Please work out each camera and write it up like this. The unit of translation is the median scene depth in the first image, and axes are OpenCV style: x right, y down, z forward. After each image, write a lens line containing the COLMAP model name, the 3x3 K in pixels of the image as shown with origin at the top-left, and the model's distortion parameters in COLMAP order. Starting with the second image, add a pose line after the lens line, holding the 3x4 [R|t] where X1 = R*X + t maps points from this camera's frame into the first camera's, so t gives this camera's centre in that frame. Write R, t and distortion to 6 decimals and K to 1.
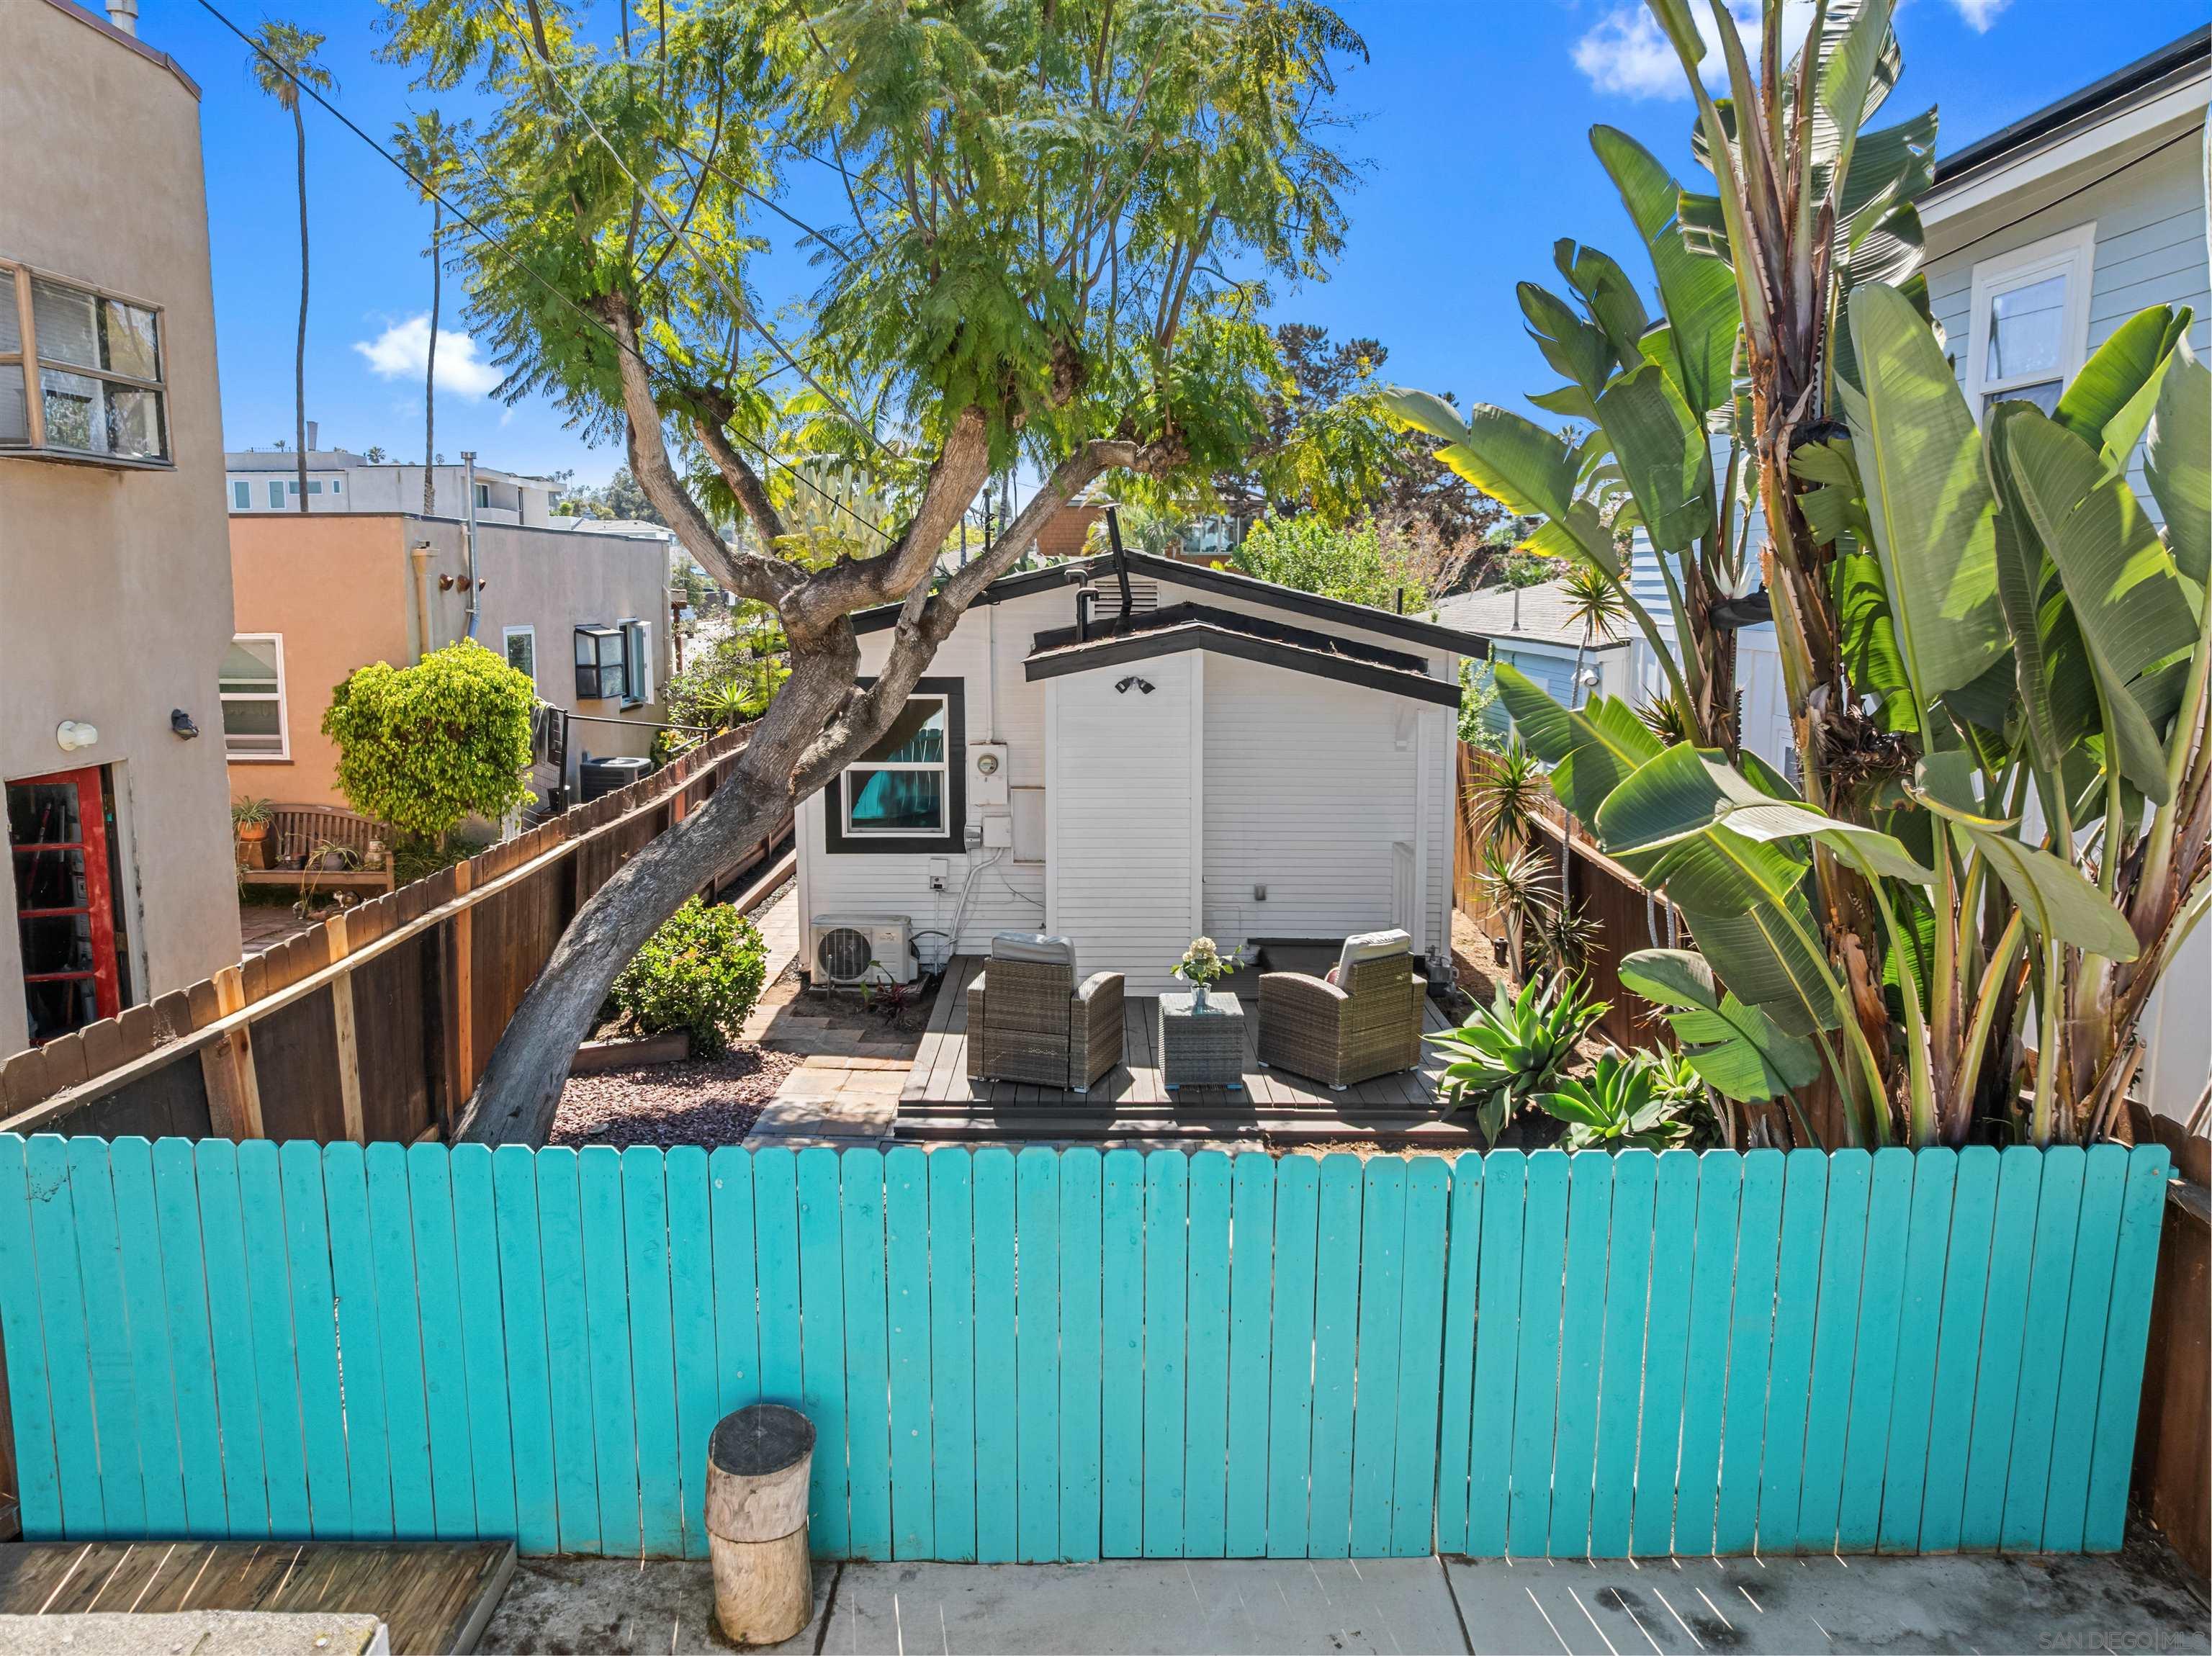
lens RADIAL K [[1560.6, 0, 1106.0], [0, 1560.6, 828.0], [0, 0, 1]] dist [-0.053295, 0.025832]
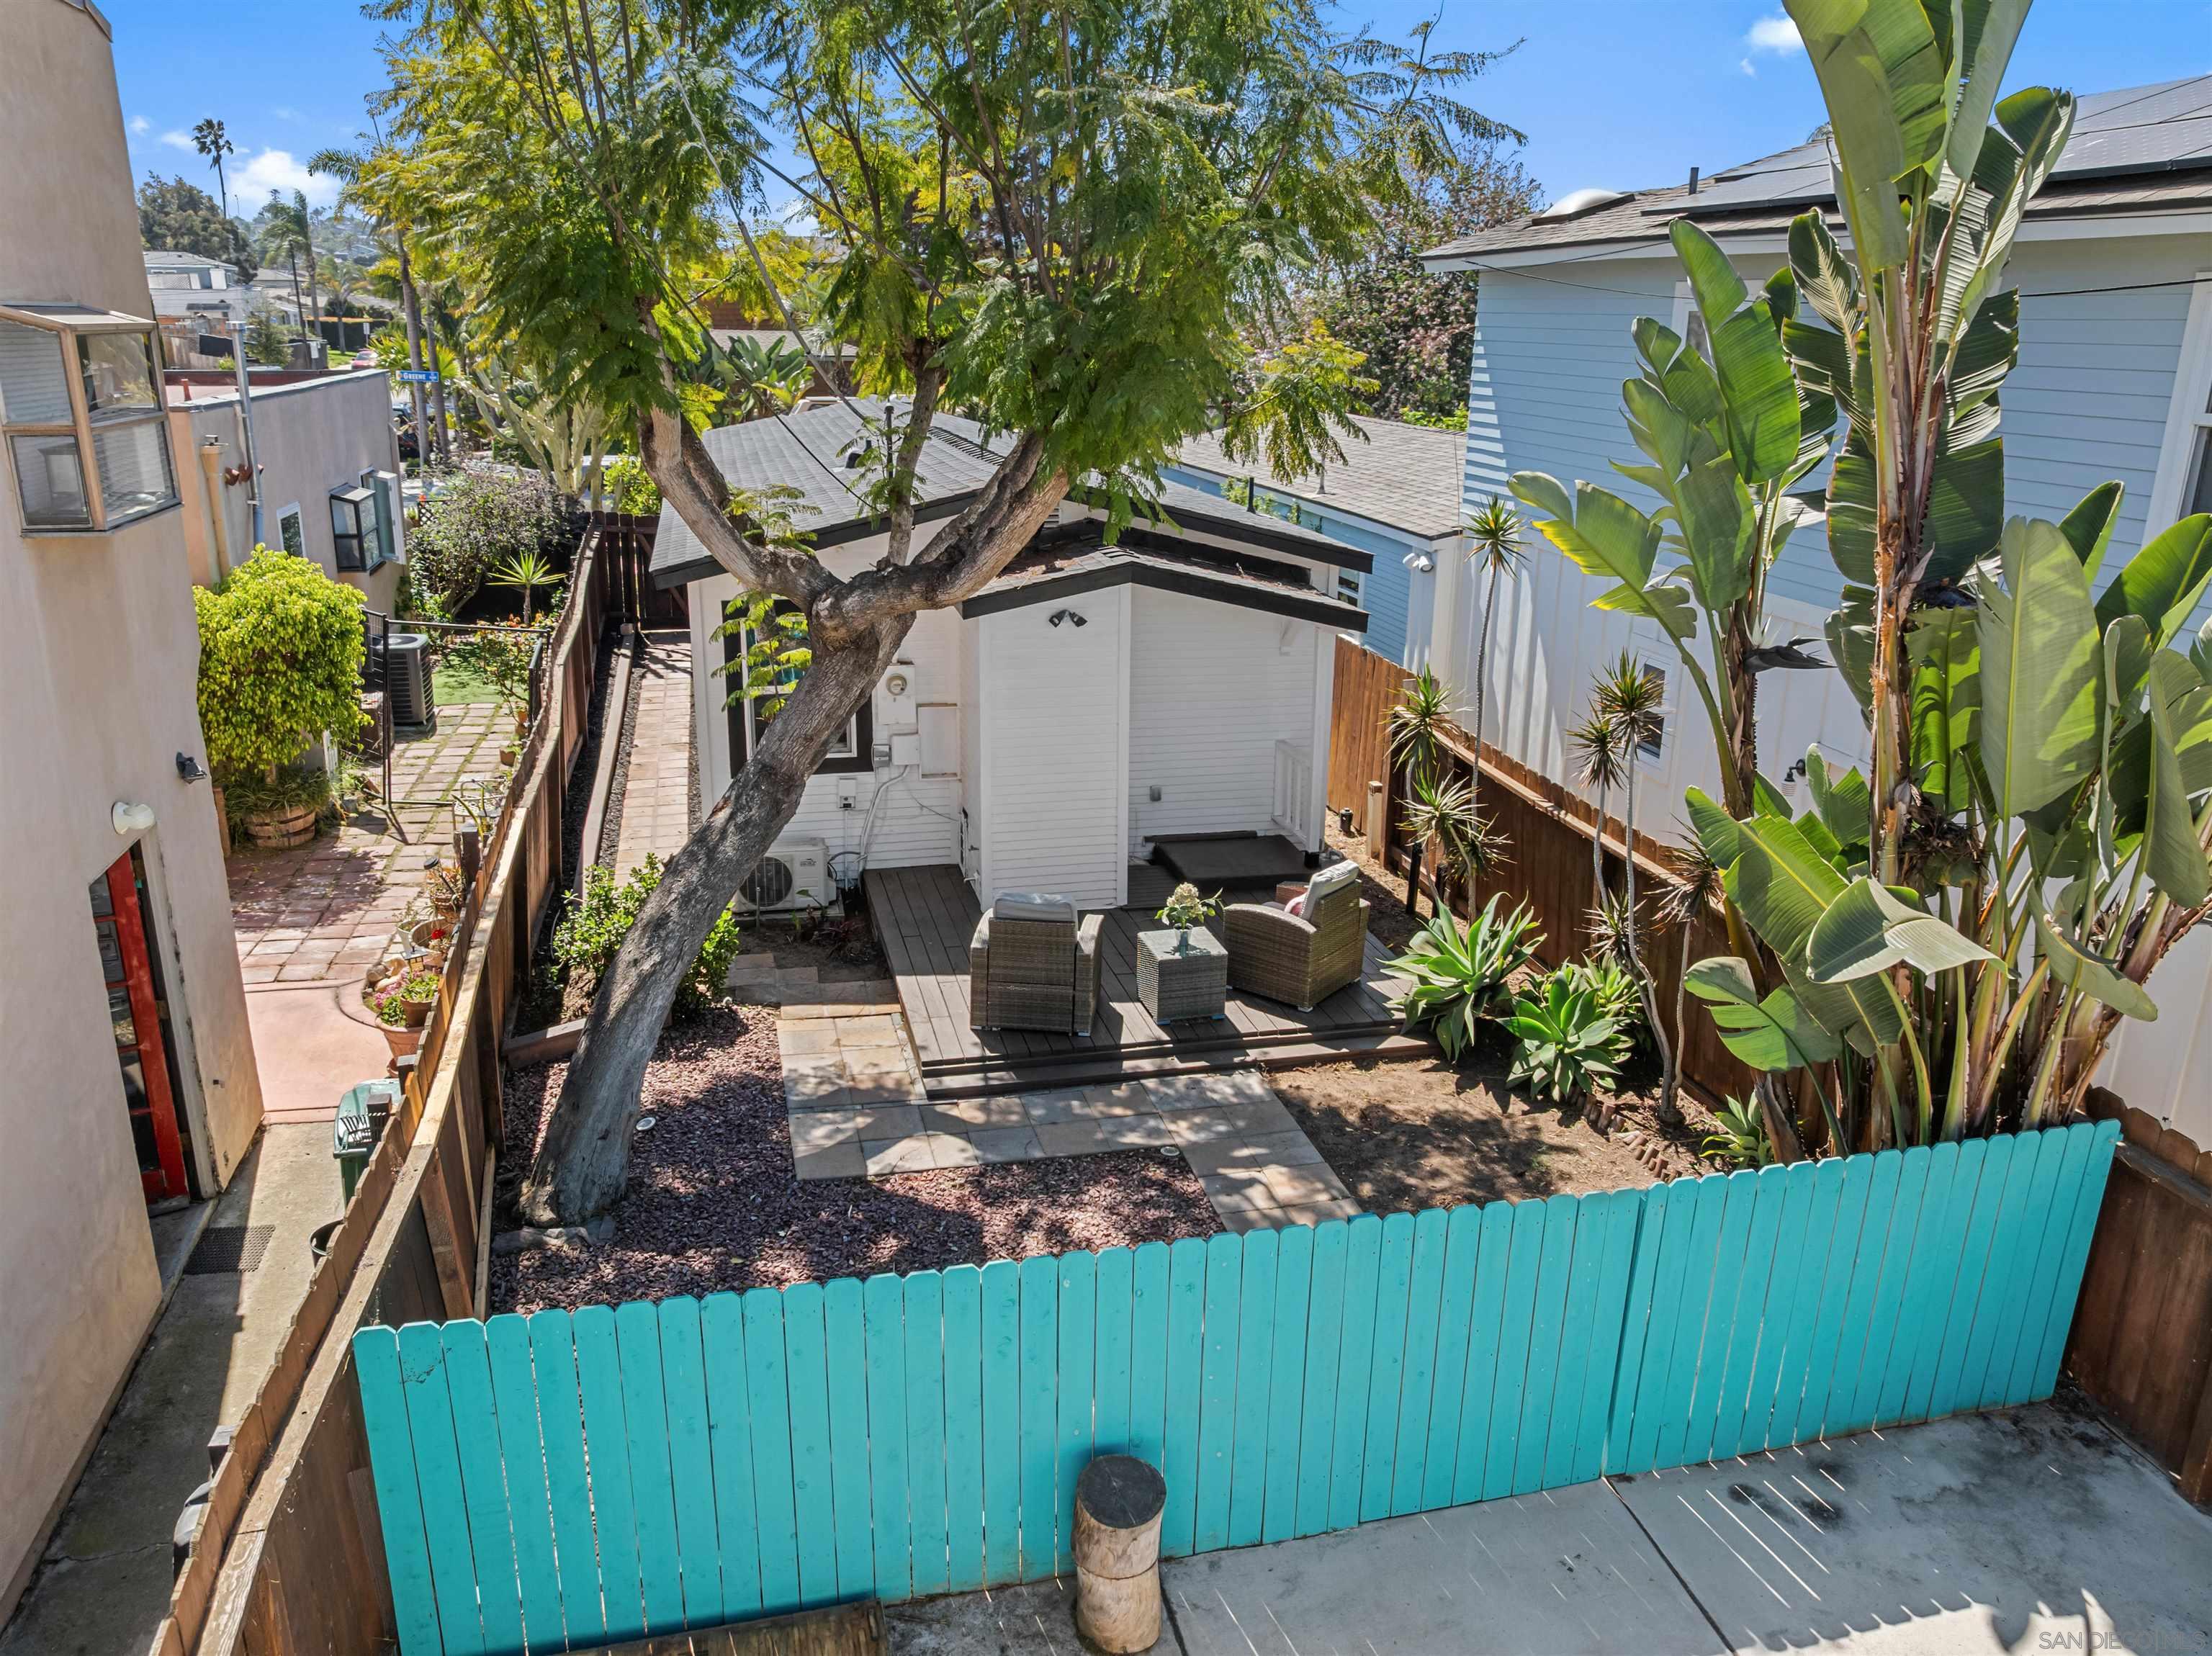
lens RADIAL K [[1589.1, 0, 1106.0], [0, 1589.1, 828.0], [0, 0, 1]] dist [-0.044941, 0.005299]
pose [[0.971688, -0.059078, 0.228761, -0.286740], [0.021843, 0.986549, 0.162000, -0.175334], [-0.235255, -0.152417, 0.959908, -0.039373]]
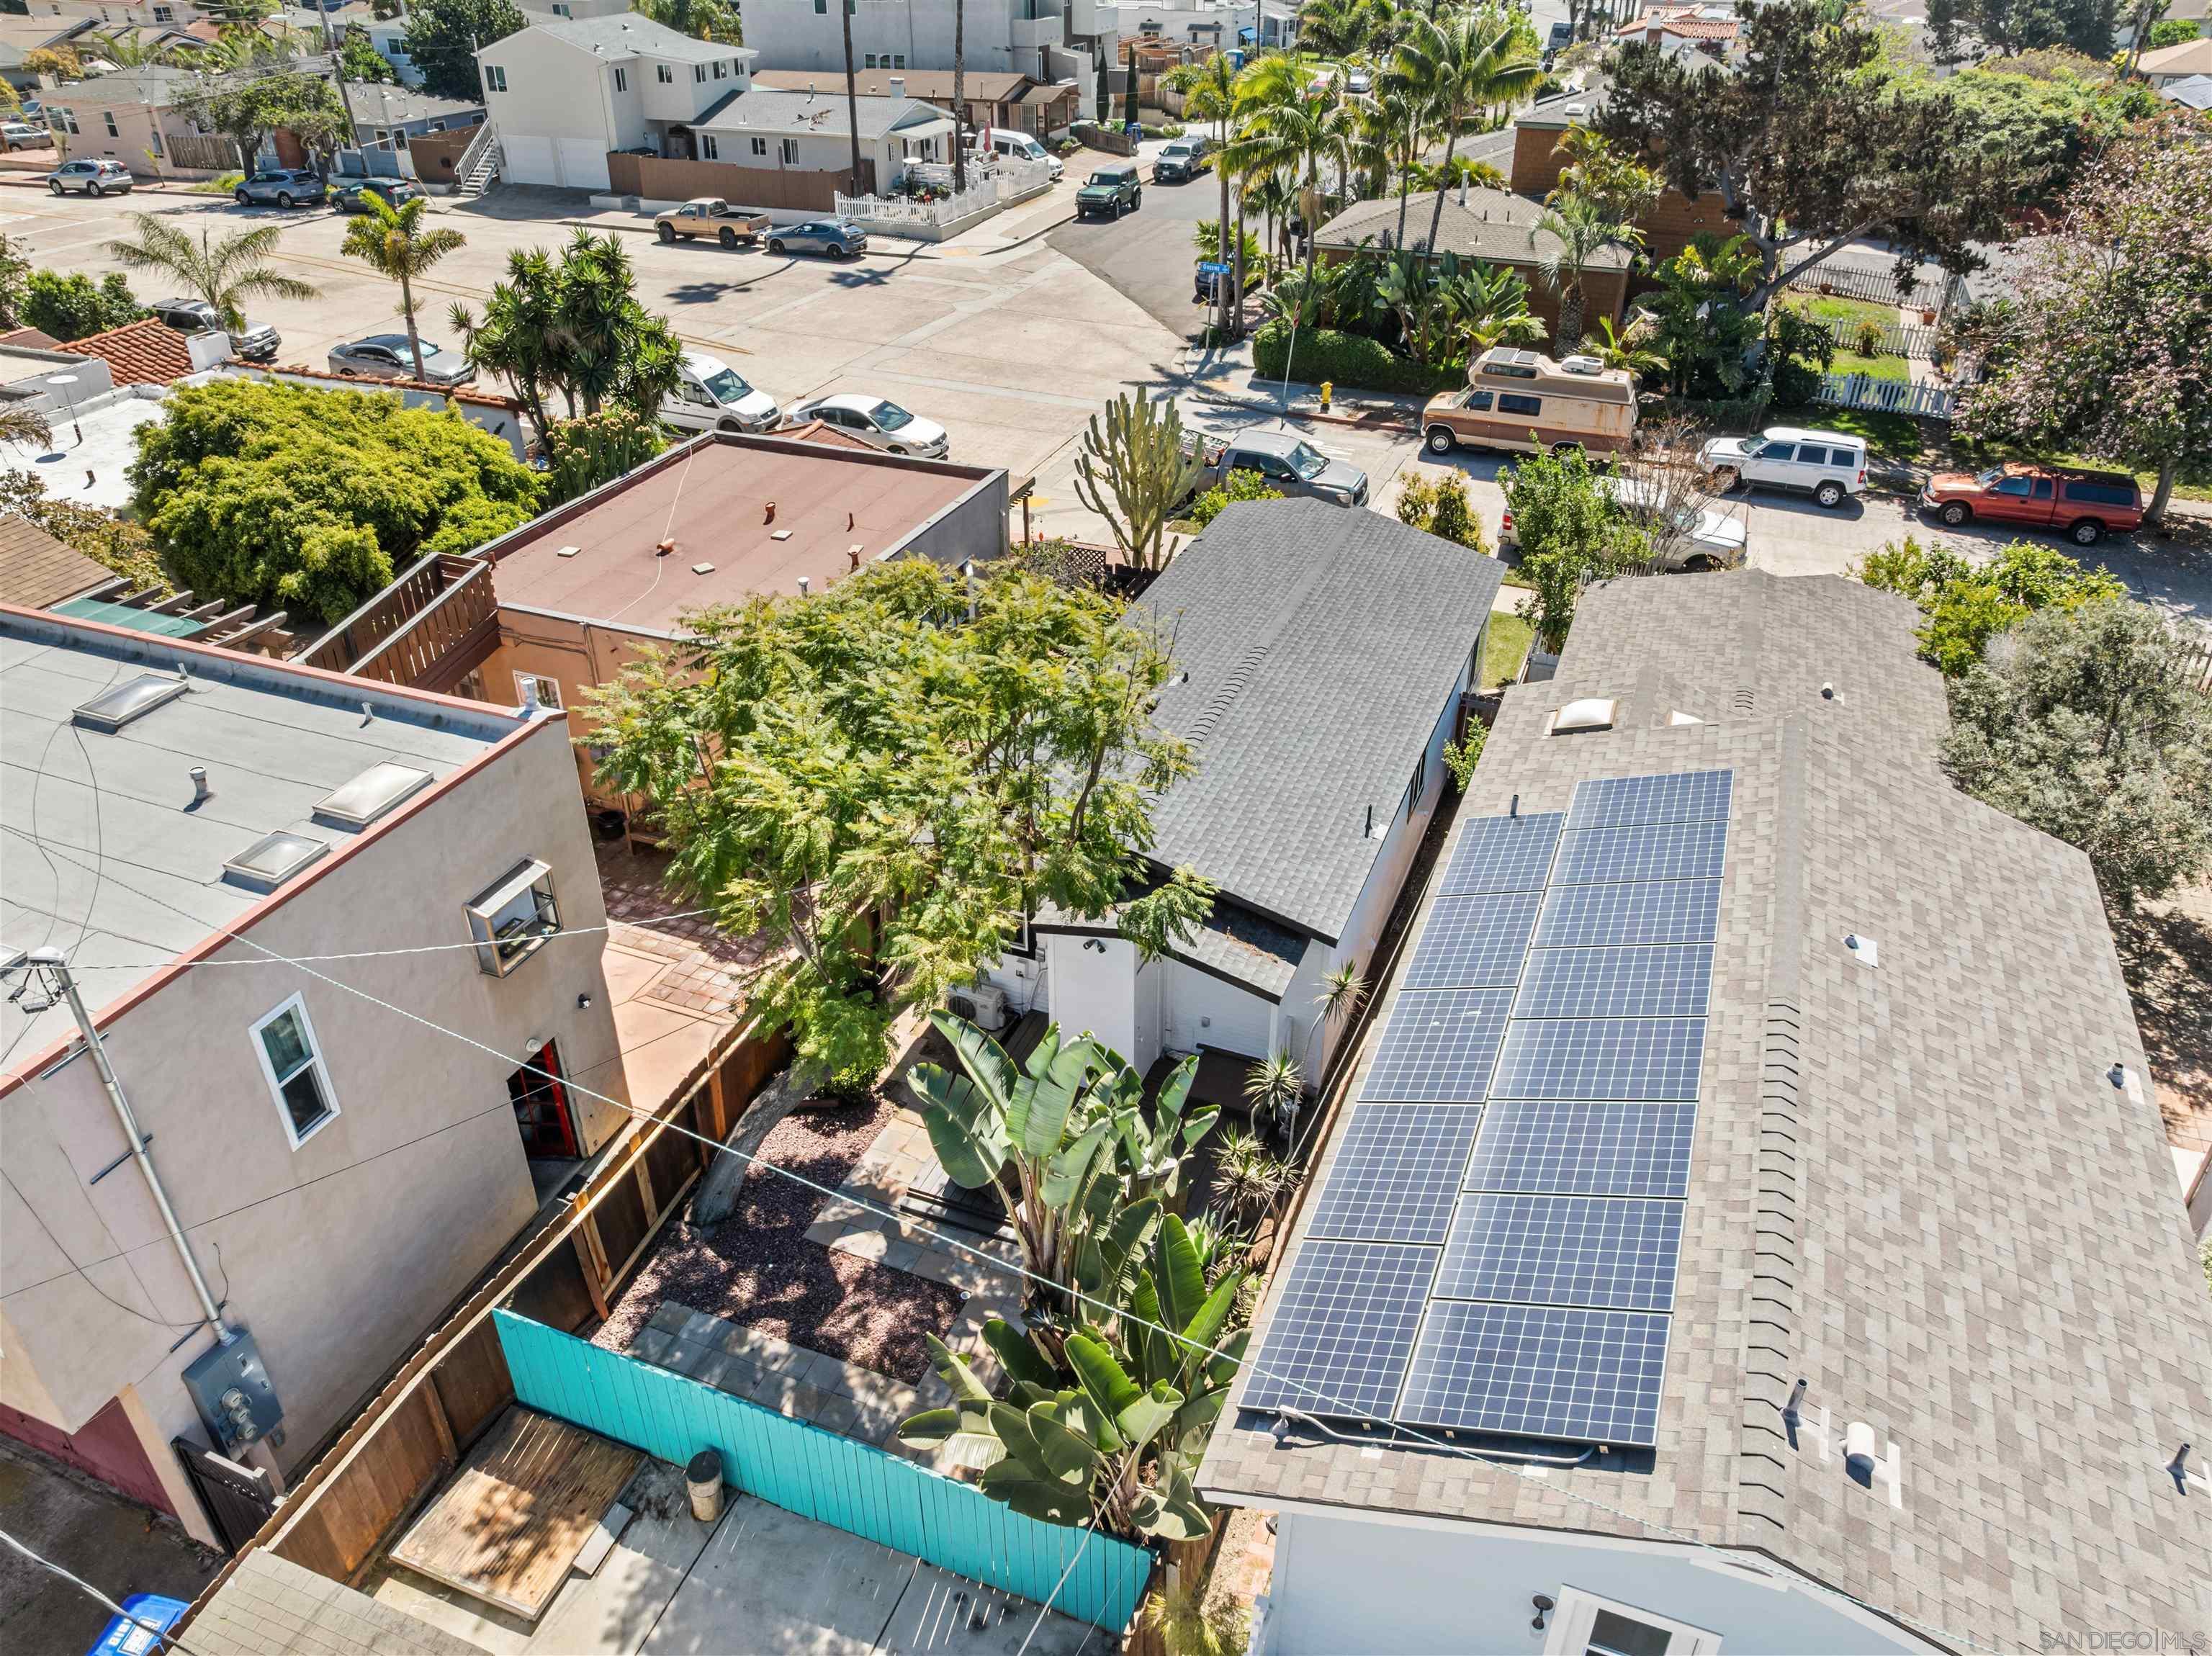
lens RADIAL K [[1560.6, 0, 1106.0], [0, 1560.6, 828.0], [0, 0, 1]] dist [-0.053295, 0.025832]
pose [[0.928671, 0.193491, -0.316436, 0.752680], [-0.055888, 0.916404, 0.396333, -1.227170], [0.366670, -0.350378, 0.861852, -0.554579]]
